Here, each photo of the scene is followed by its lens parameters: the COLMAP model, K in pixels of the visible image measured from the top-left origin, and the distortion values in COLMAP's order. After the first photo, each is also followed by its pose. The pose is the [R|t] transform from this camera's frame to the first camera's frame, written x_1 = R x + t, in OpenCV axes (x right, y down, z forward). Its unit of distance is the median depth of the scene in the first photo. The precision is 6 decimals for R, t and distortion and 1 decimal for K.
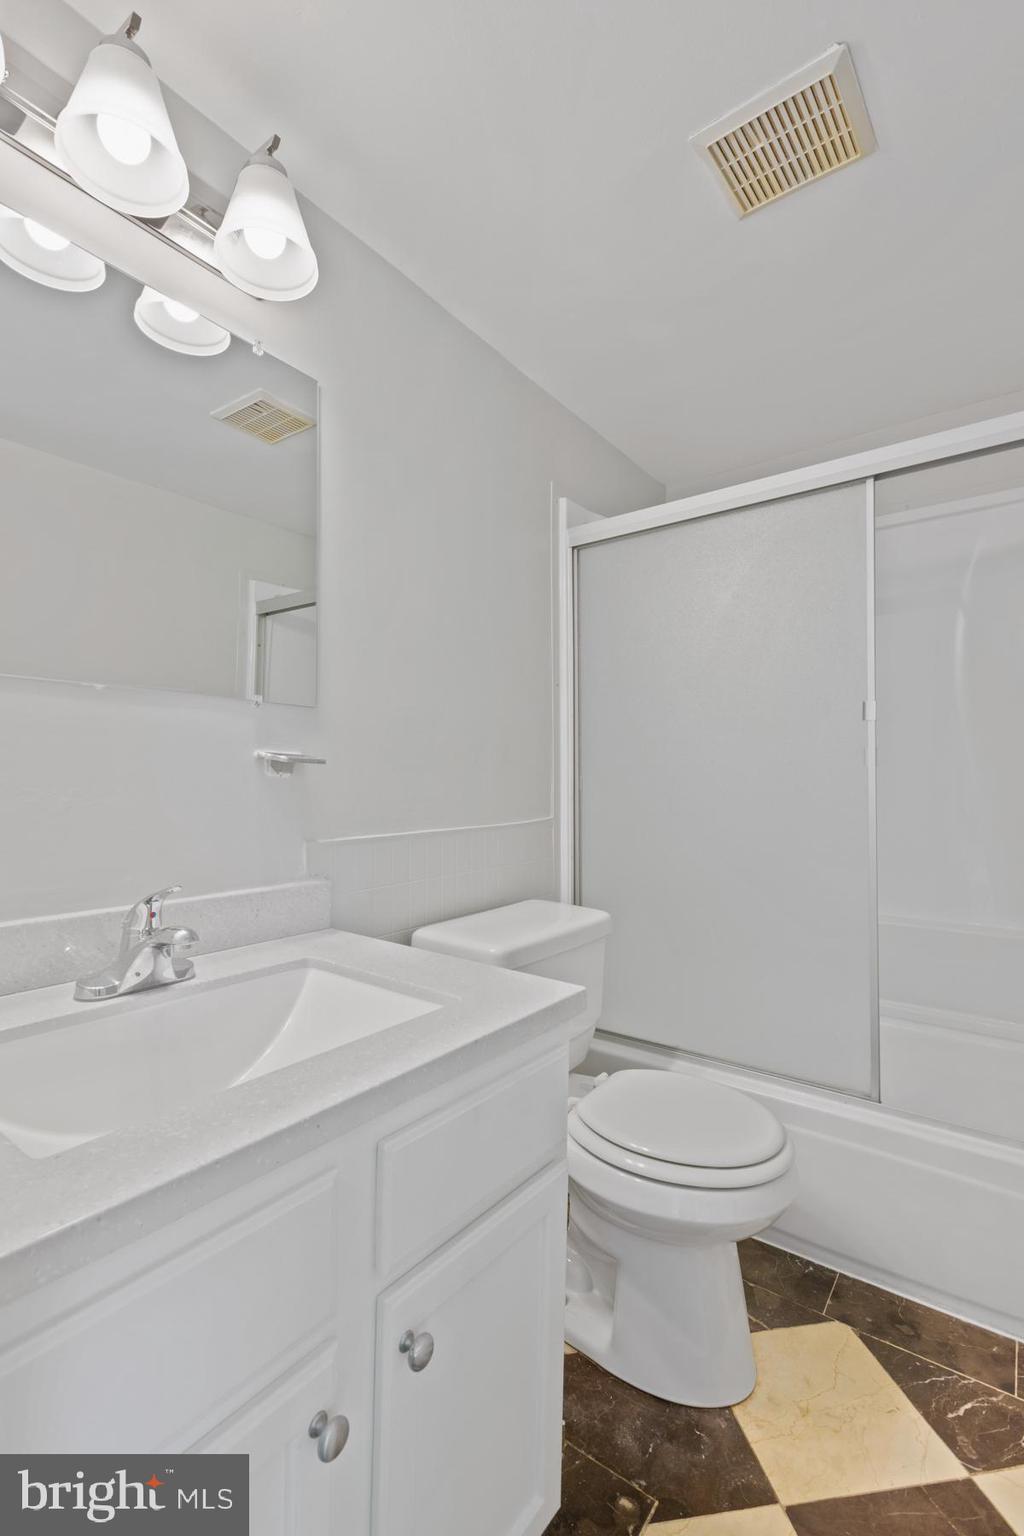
lens RADIAL K [[677.9, 0, 509.5], [0, 677.9, 728.9], [0, 0, 1]] dist [0.001092, 0.000354]
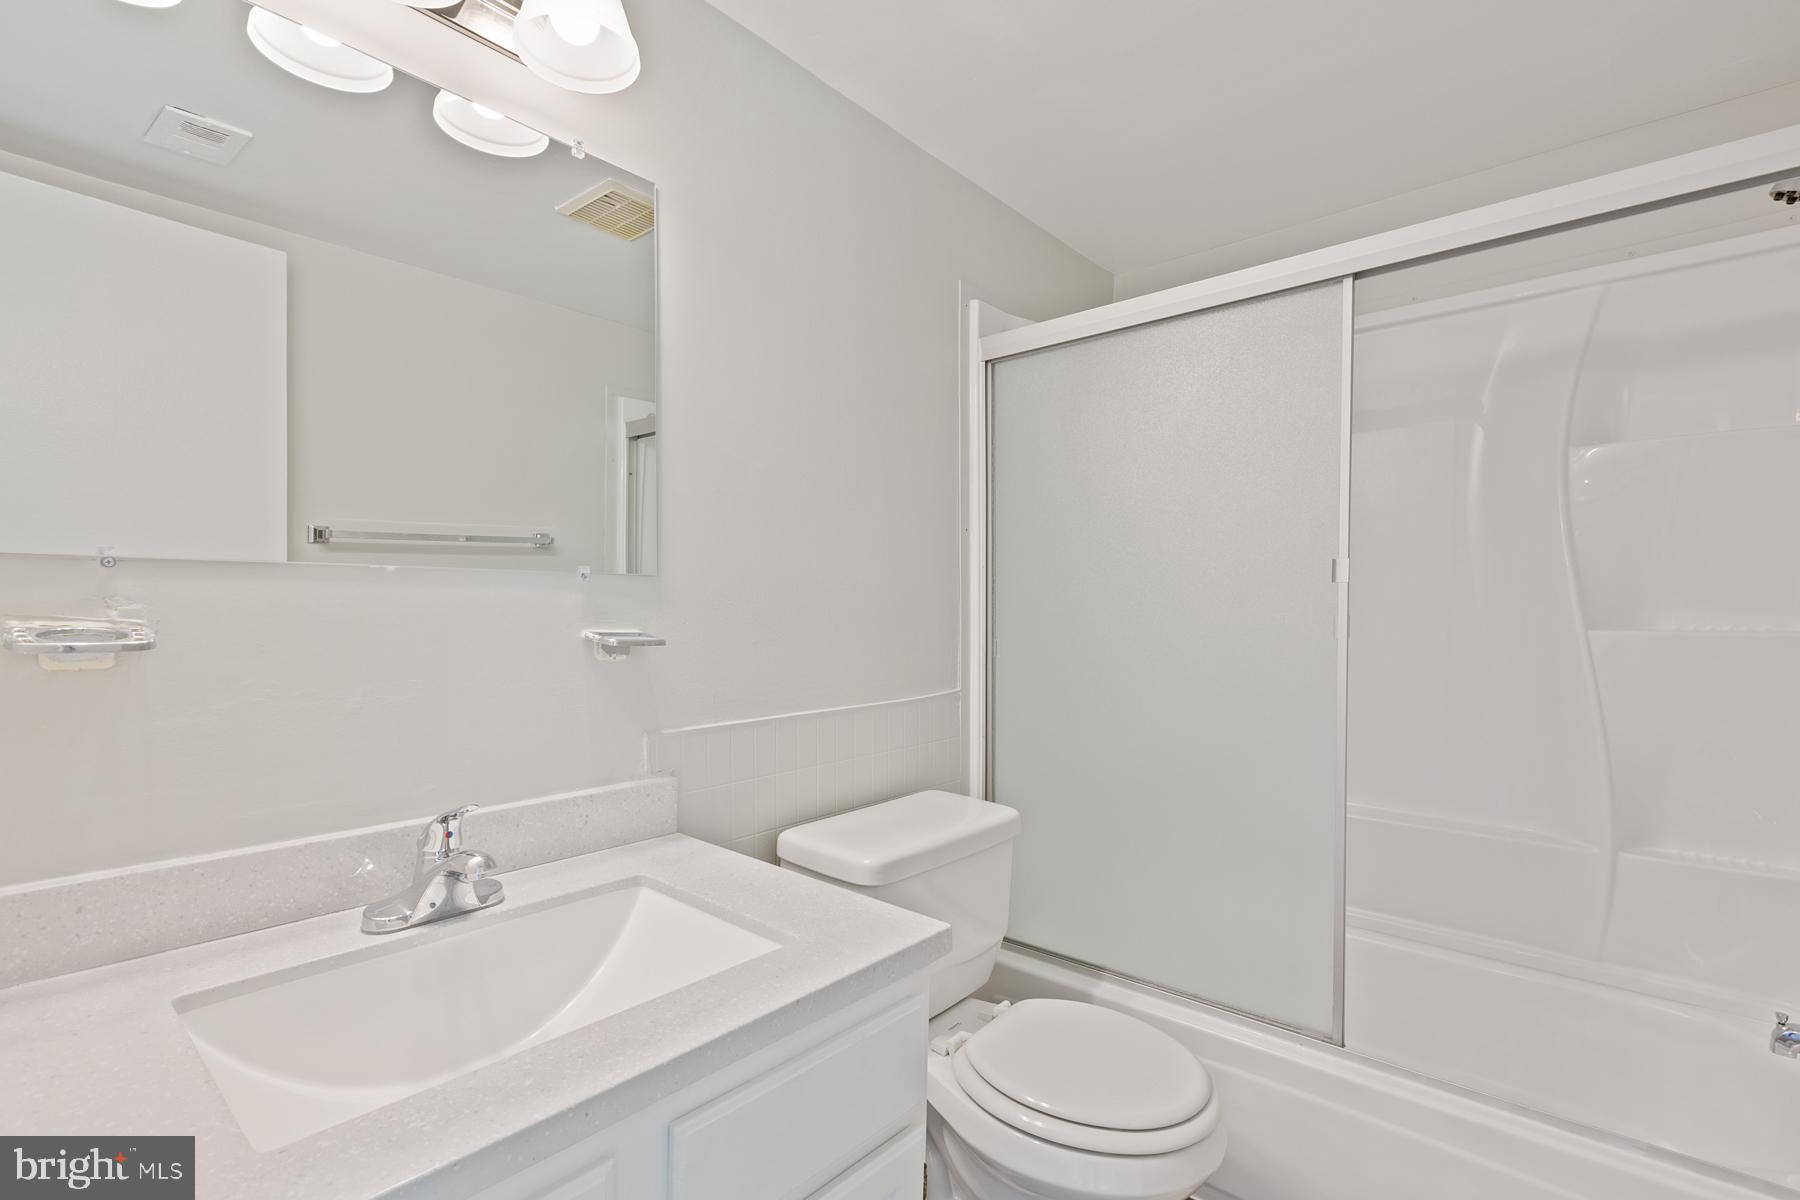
lens RADIAL K [[810.0, 0, 902.5], [0, 810.0, 582.4], [0, 0, 1]] dist [0.002049, -0.000048]
pose [[0.997846, -0.000693, -0.065593, 0.095916], [0.003408, 0.999141, 0.041289, -0.069988], [0.065508, -0.041424, 0.996992, 0.006857]]
